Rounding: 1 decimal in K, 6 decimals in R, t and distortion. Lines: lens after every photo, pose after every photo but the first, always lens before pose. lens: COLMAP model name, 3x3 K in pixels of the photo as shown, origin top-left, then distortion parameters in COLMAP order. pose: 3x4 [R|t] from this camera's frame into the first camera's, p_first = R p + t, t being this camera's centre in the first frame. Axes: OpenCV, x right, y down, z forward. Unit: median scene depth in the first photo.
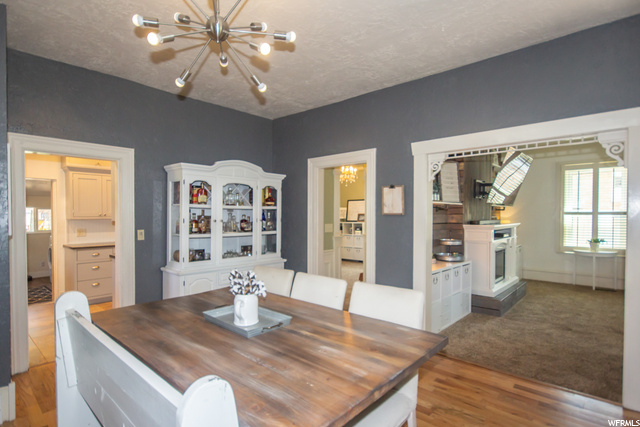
lens RADIAL K [[329.0, 0, 319.2], [0, 329.0, 219.8], [0, 0, 1]] dist [0.003566, 0.000811]
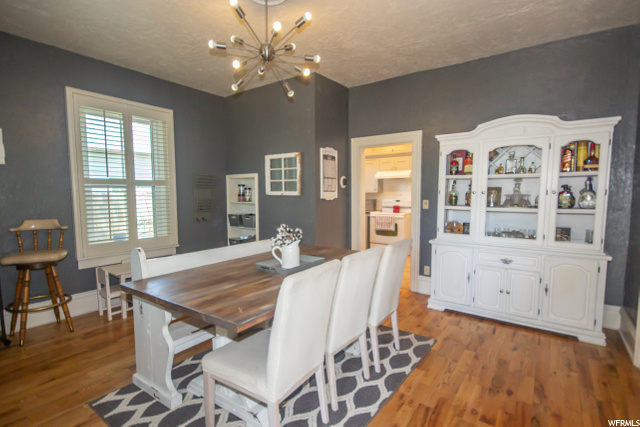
lens RADIAL K [[329.0, 0, 319.2], [0, 329.0, 219.8], [0, 0, 1]] dist [0.003566, 0.000811]
pose [[0.101052, 0.087902, -0.990990, 0.533725], [-0.005121, 0.996122, 0.087835, 0.000305], [0.994868, -0.003801, 0.101110, 0.475581]]
